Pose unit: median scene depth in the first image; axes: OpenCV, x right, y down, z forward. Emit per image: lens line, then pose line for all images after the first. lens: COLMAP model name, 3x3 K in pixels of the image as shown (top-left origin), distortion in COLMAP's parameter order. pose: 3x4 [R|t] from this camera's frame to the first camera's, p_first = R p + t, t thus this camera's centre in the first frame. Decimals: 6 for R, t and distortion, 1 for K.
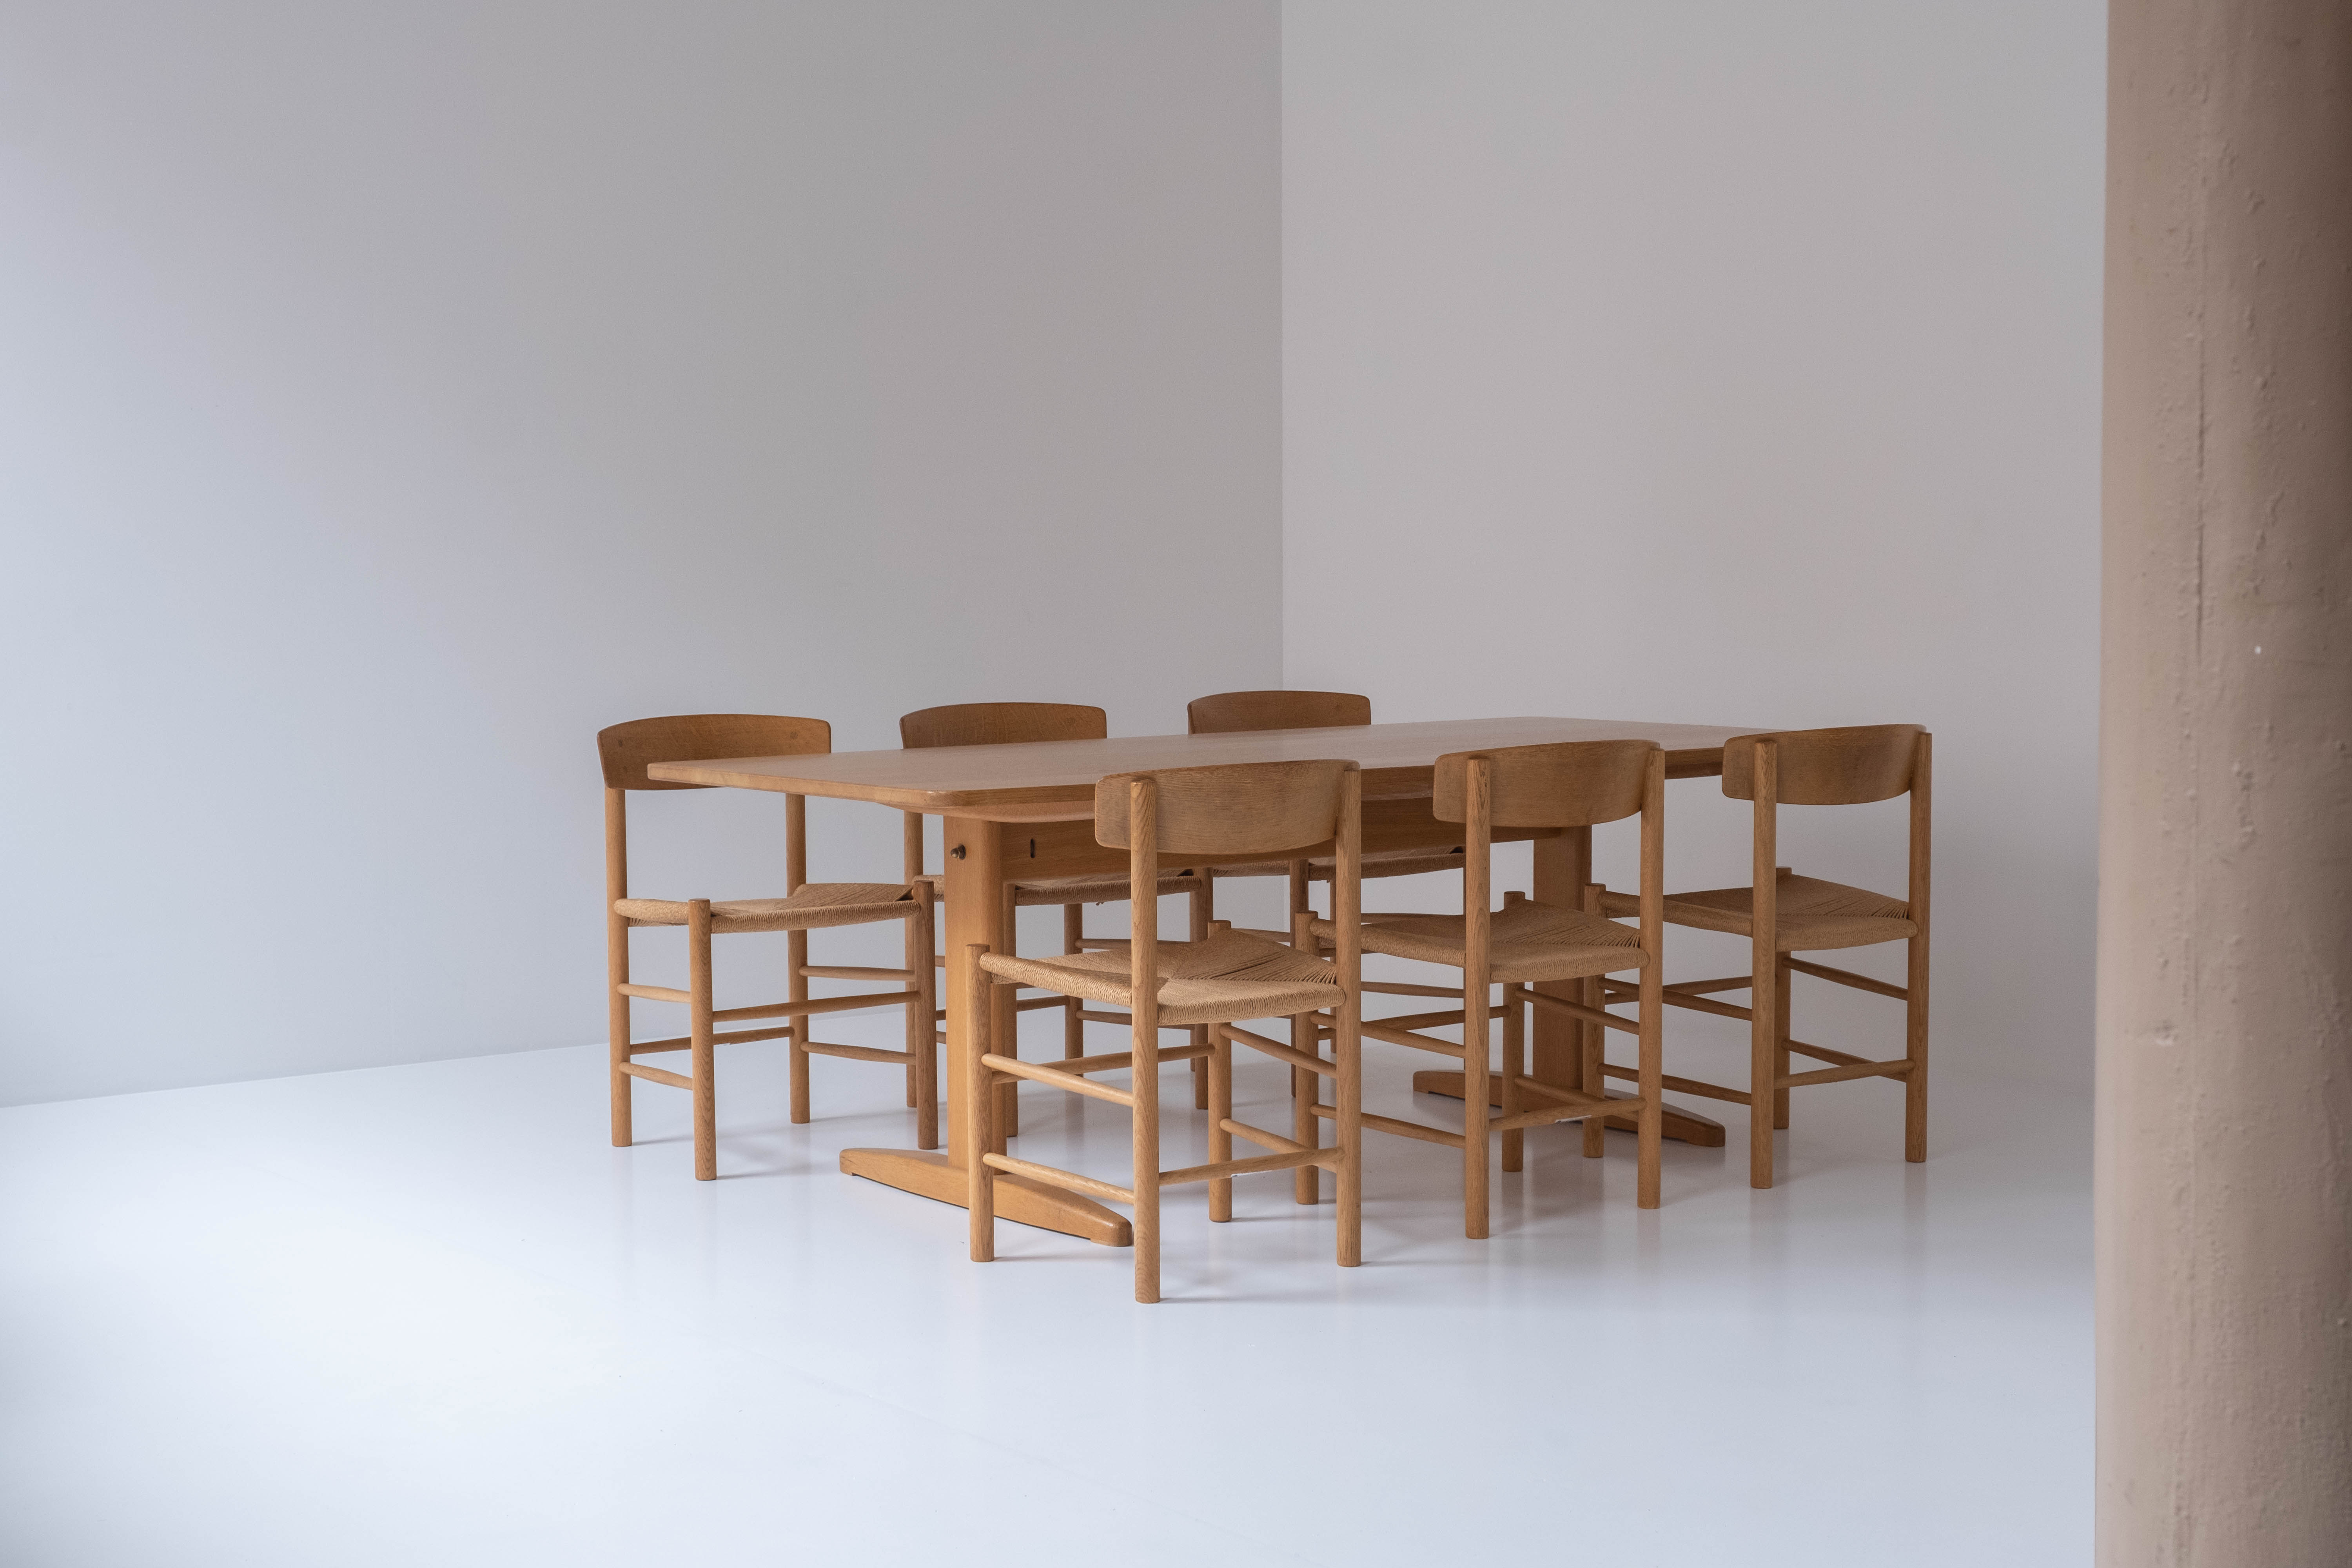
lens RADIAL K [[3453.2, 0, 1171.4], [0, 3453.2, 797.4], [0, 0, 1]] dist [-0.019926, 0.000000]
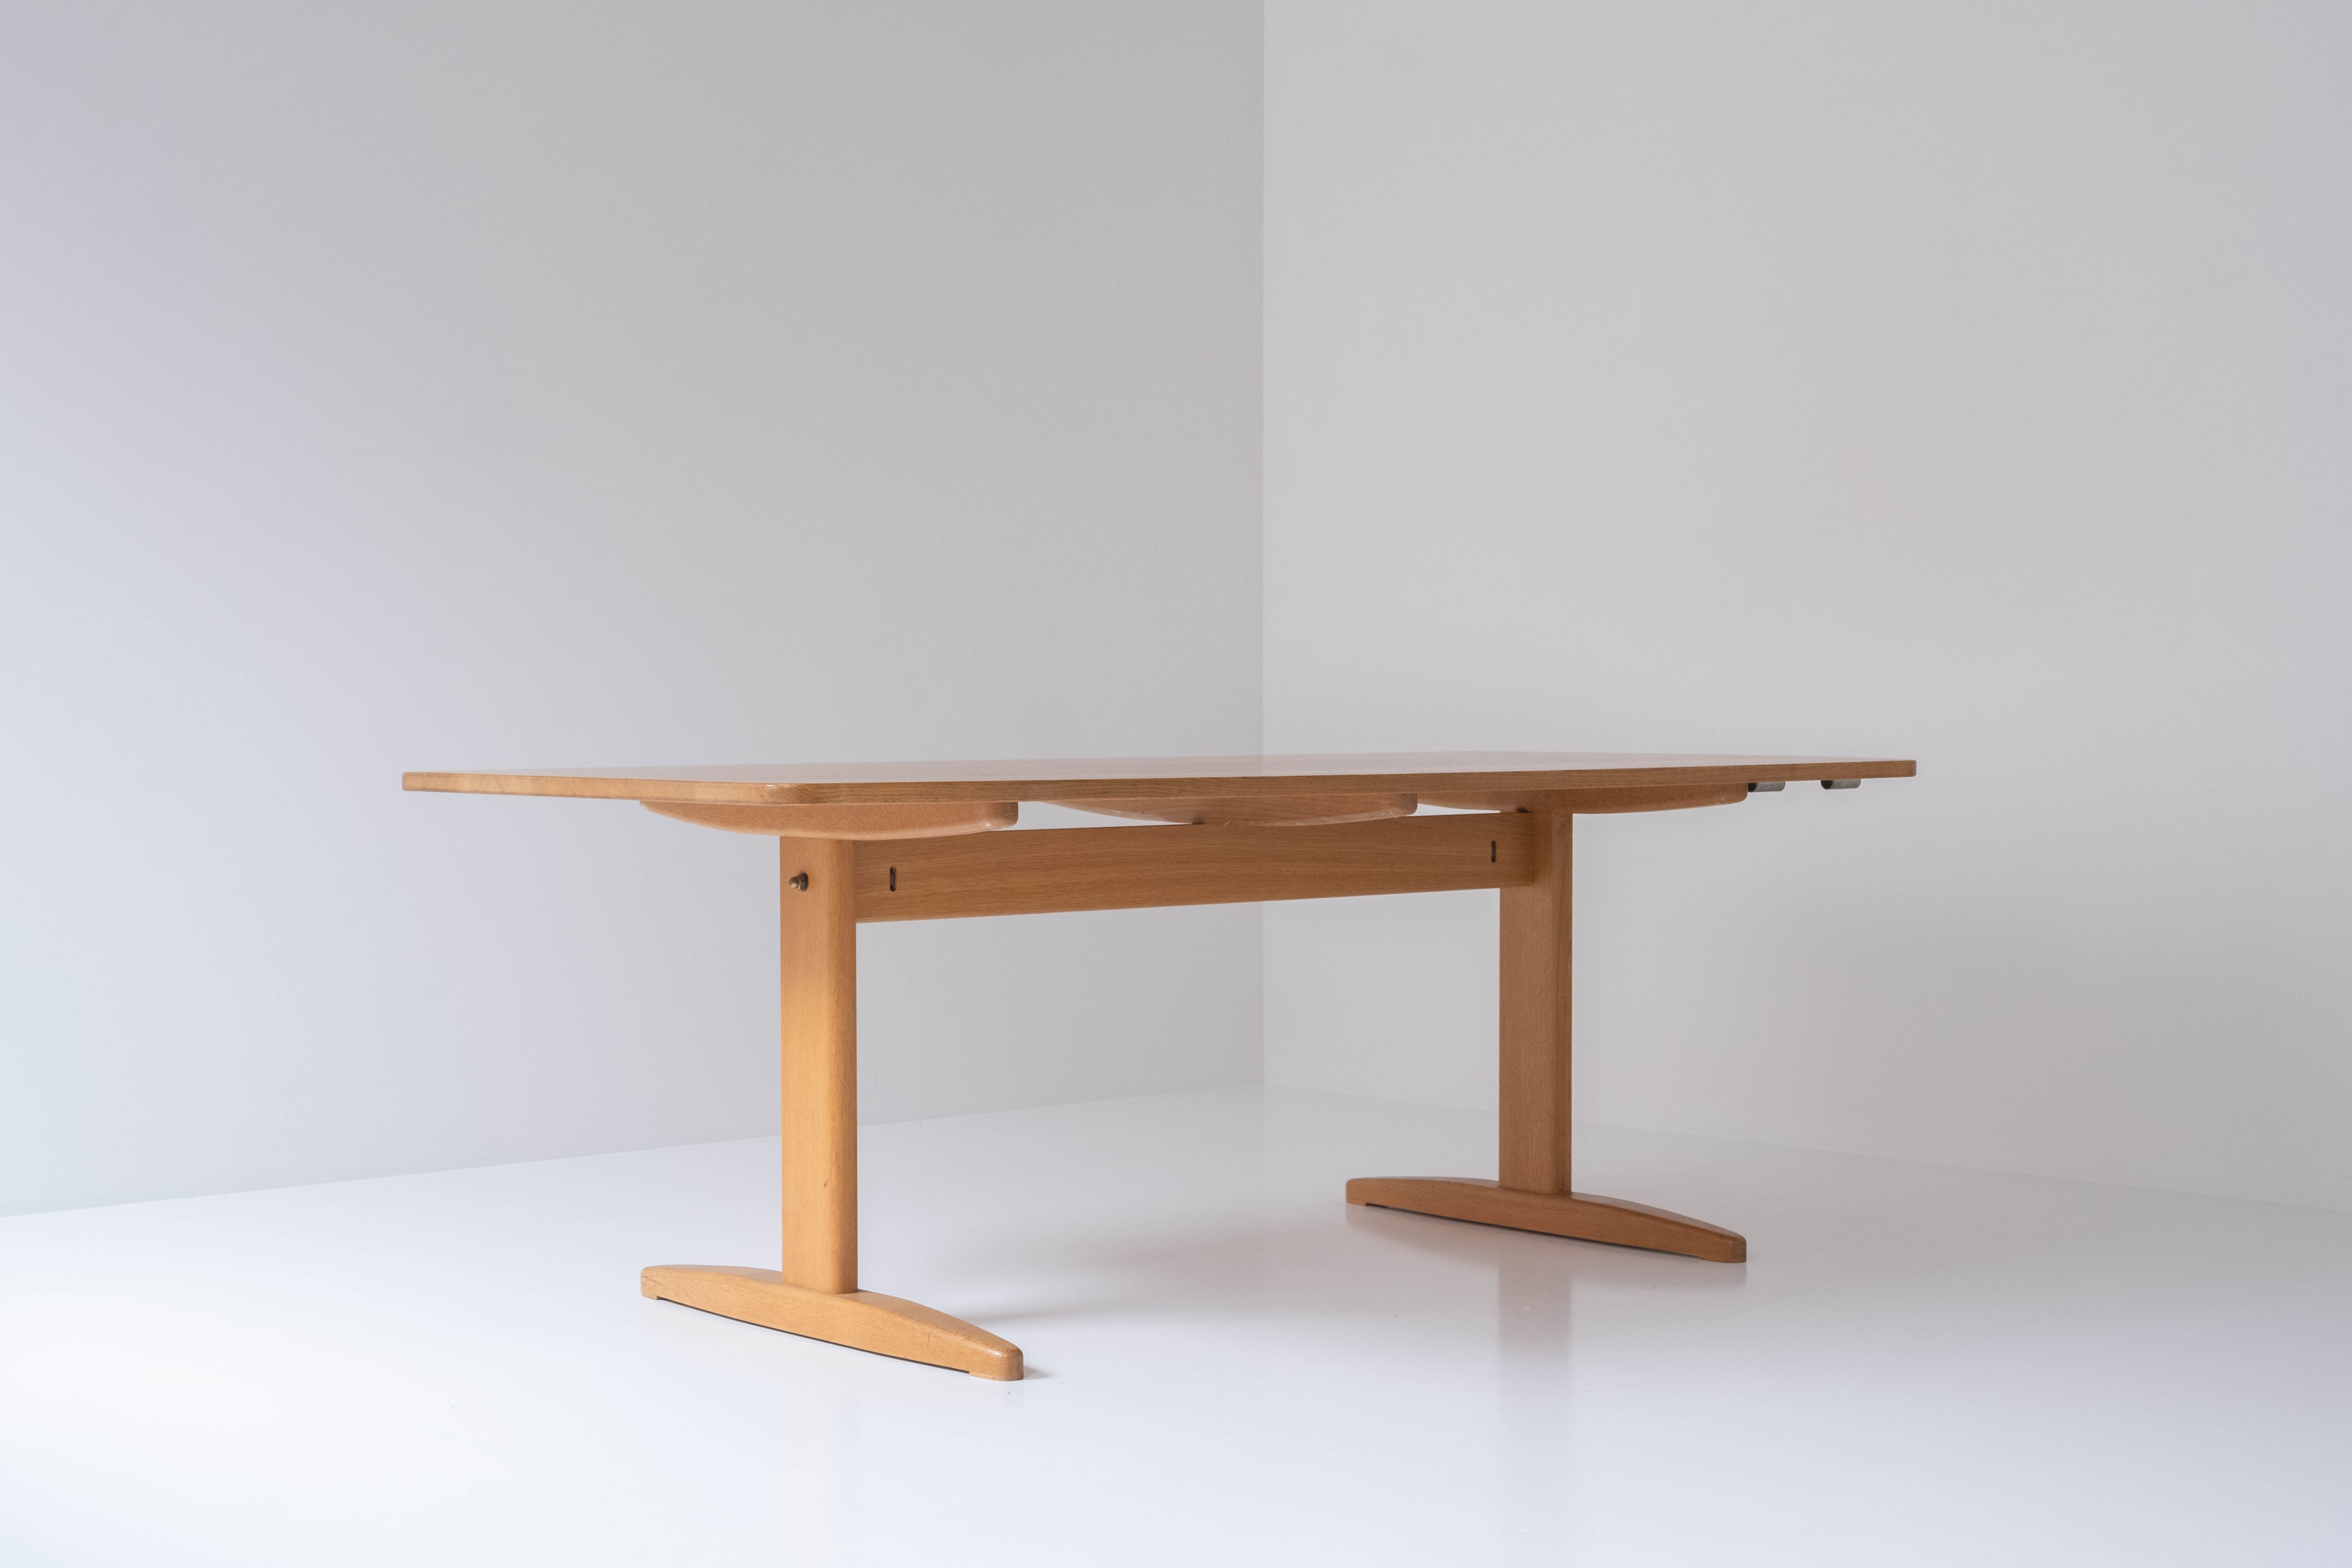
lens RADIAL K [[3678.1, 0, 1178.4], [0, 3678.1, 818.7], [0, 0, 1]] dist [0.028187, 0.000000]
pose [[0.998496, 0.003117, 0.054728, -0.021406], [-0.000939, 0.999208, -0.039781, 0.035097], [-0.054808, 0.039669, 0.997709, 0.159982]]
